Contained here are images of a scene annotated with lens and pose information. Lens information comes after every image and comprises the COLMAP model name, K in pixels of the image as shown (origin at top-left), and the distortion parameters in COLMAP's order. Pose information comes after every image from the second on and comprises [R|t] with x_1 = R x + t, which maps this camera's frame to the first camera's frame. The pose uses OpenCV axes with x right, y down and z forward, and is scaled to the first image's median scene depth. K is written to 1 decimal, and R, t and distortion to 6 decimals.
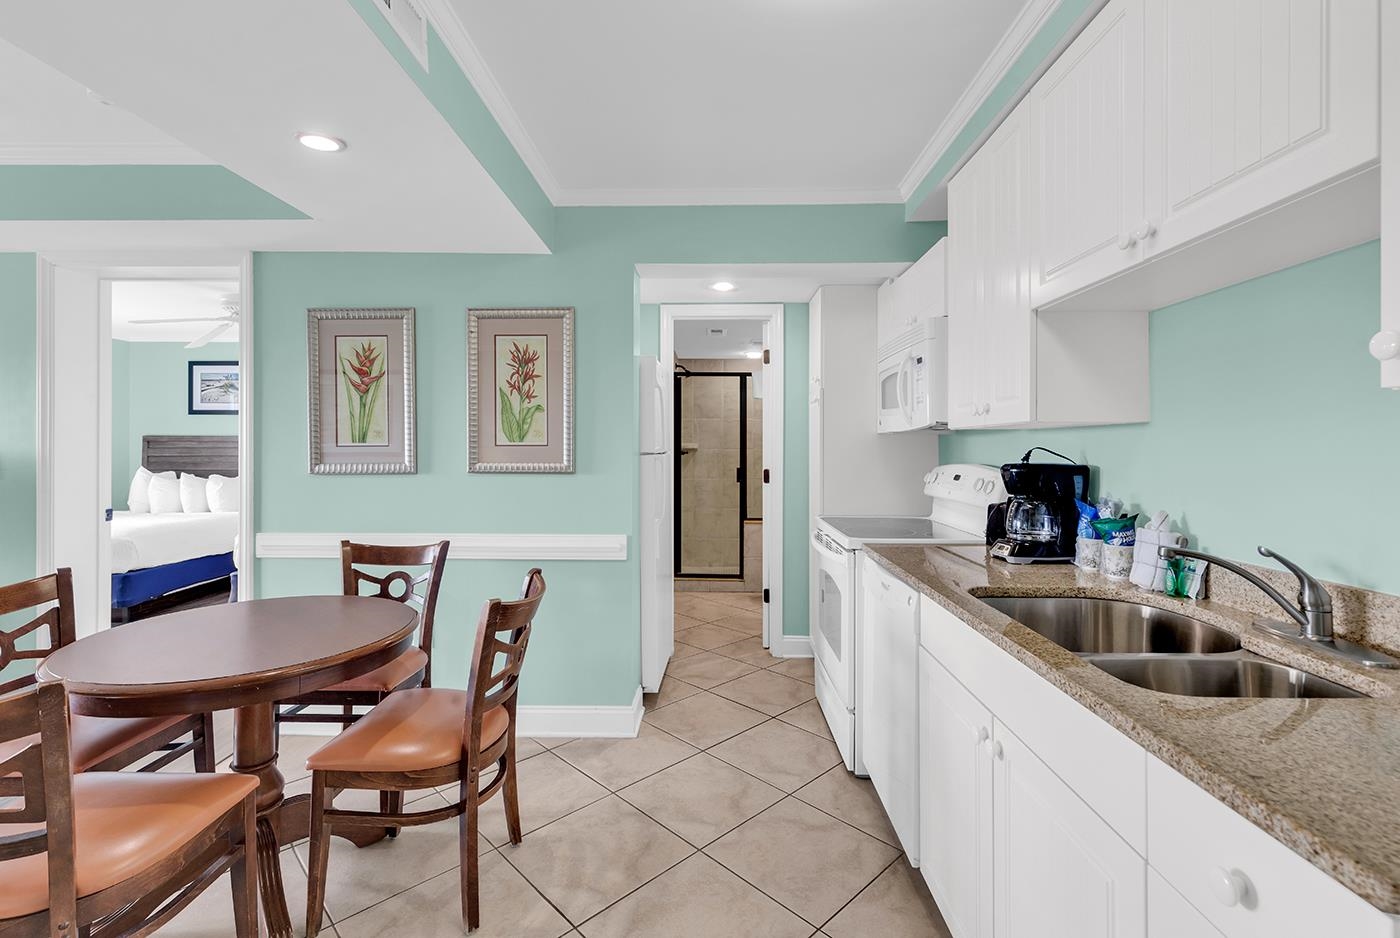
lens RADIAL K [[641.8, 0, 704.1], [0, 641.8, 449.3], [0, 0, 1]] dist [0.003105, 0.001565]
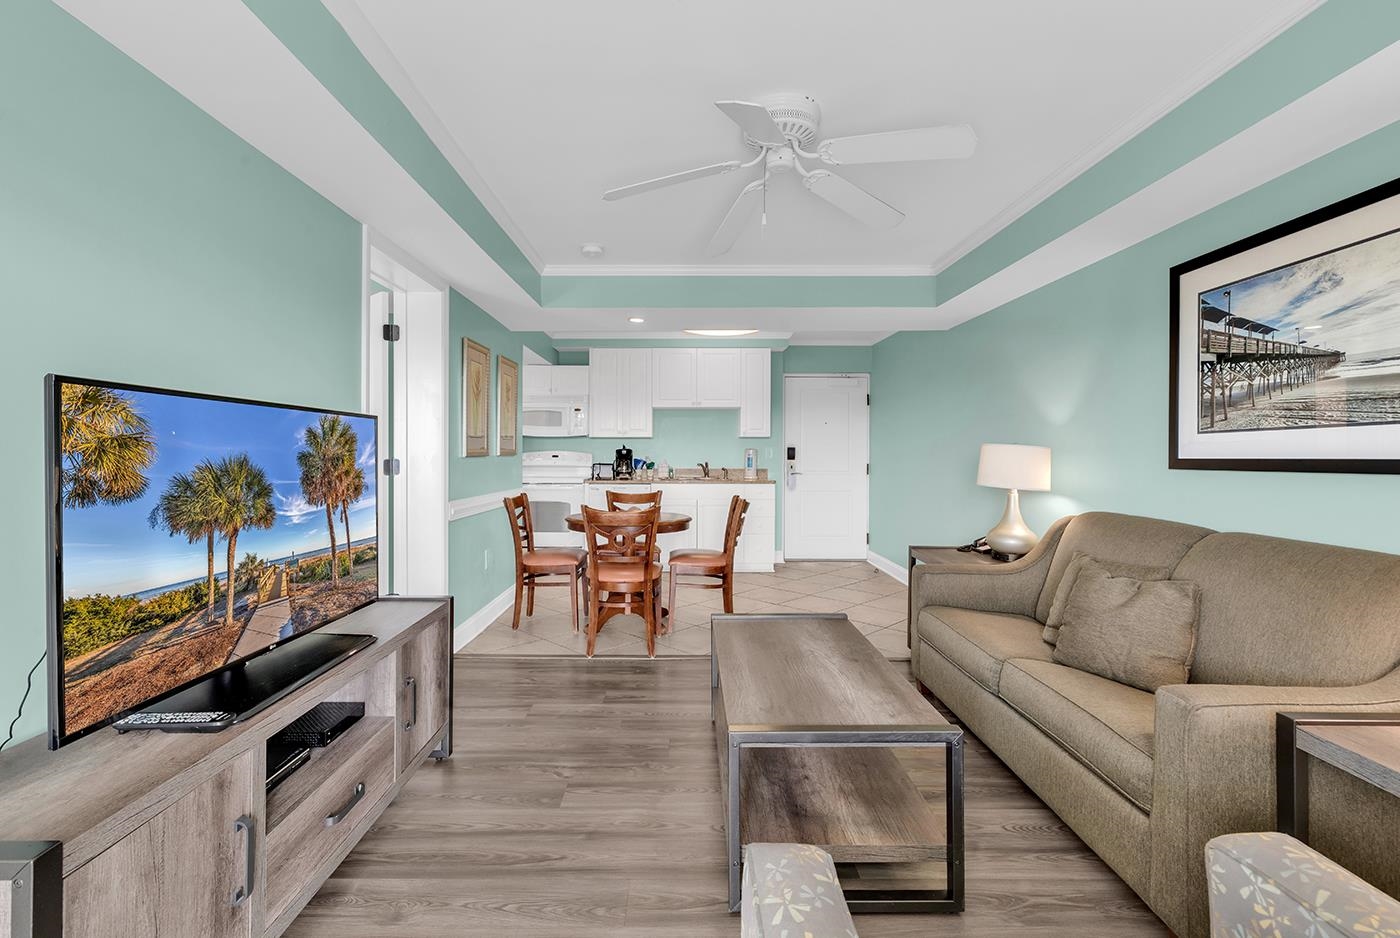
lens RADIAL K [[641.8, 0, 696.5], [0, 641.8, 450.7], [0, 0, 1]] dist [0.003105, 0.001565]
pose [[-0.033137, 0.000754, 0.999451, -2.074973], [0.001475, 0.999999, -0.000705, 0.024471], [-0.999450, 0.001451, -0.033138, 0.552338]]
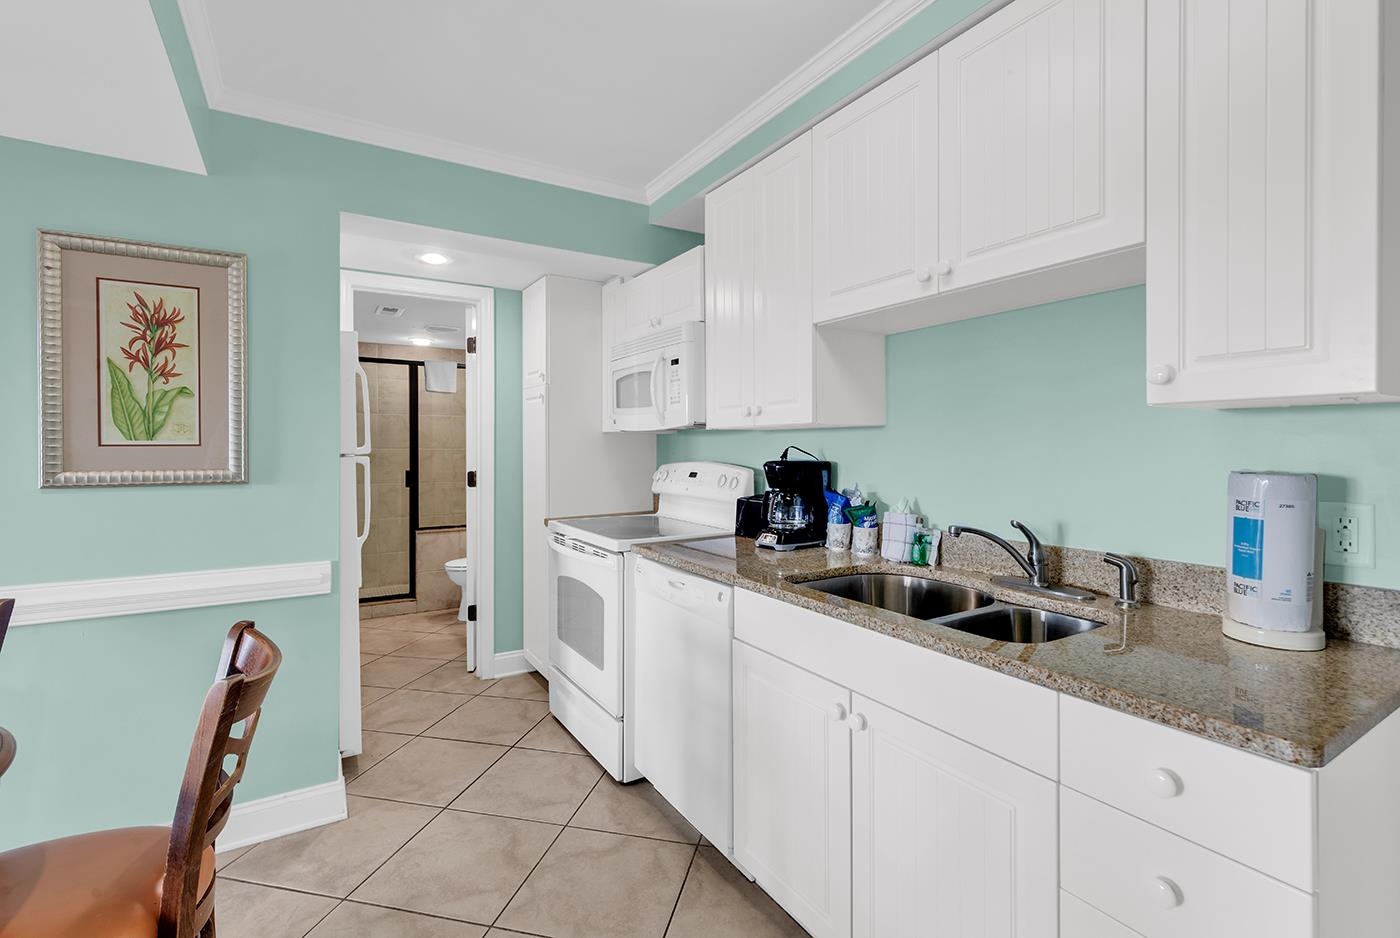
lens RADIAL K [[641.8, 0, 695.5], [0, 641.8, 450.1], [0, 0, 1]] dist [0.003105, 0.001565]
pose [[0.836385, -0.005541, 0.548115, -0.178186], [0.004132, 0.999984, 0.003803, -0.000981], [-0.548127, -0.000916, 0.836395, 0.111748]]
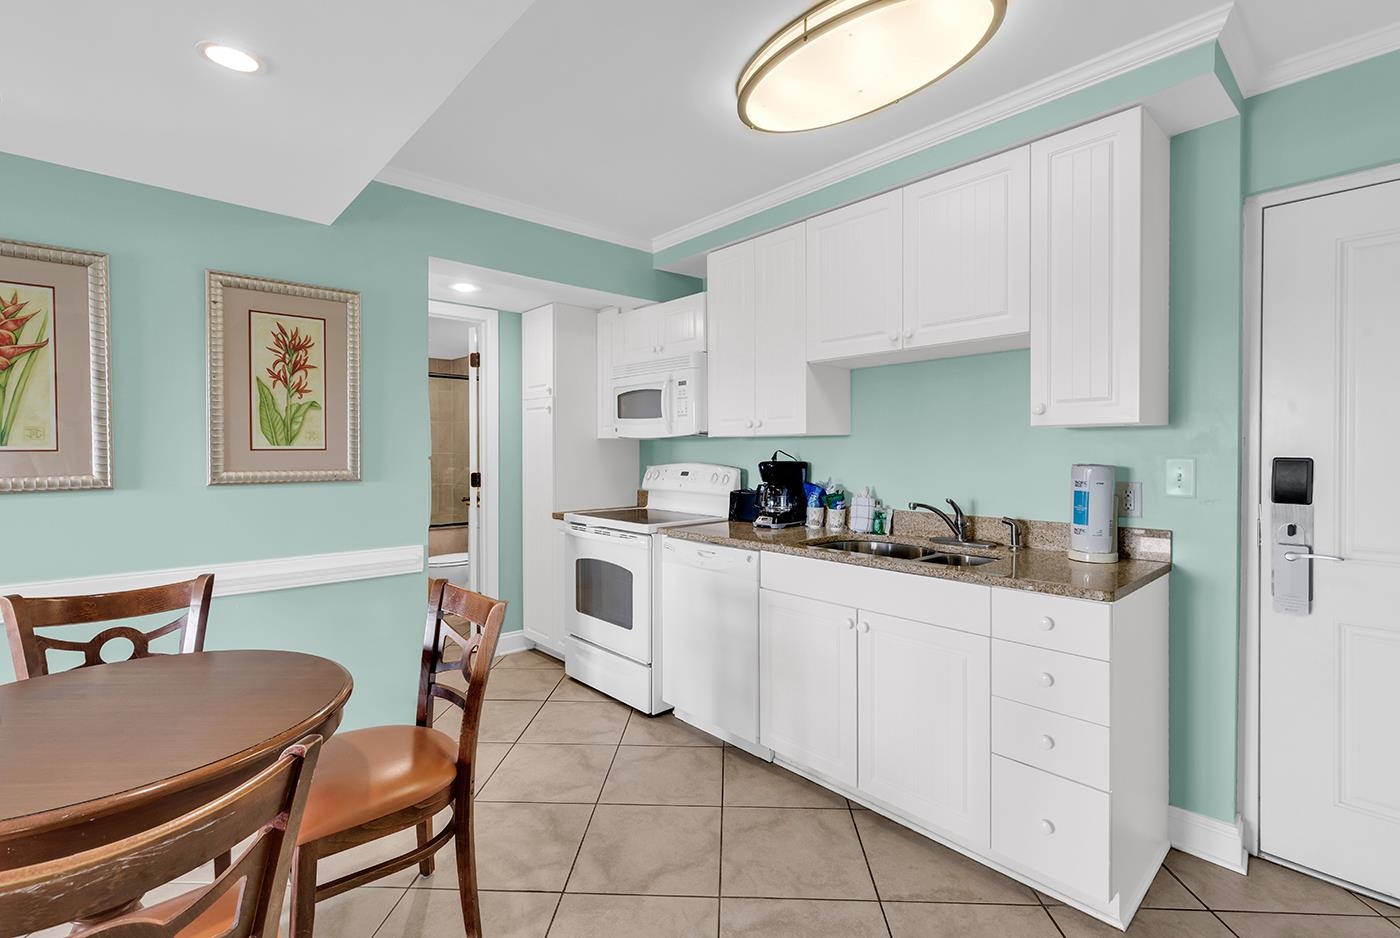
lens RADIAL K [[641.8, 0, 708.8], [0, 641.8, 455.1], [0, 0, 1]] dist [0.003105, 0.001565]
pose [[0.713046, -0.006809, 0.701084, -0.485604], [0.004256, 0.999976, 0.005383, -0.000825], [-0.701104, -0.000855, 0.713059, 0.034944]]
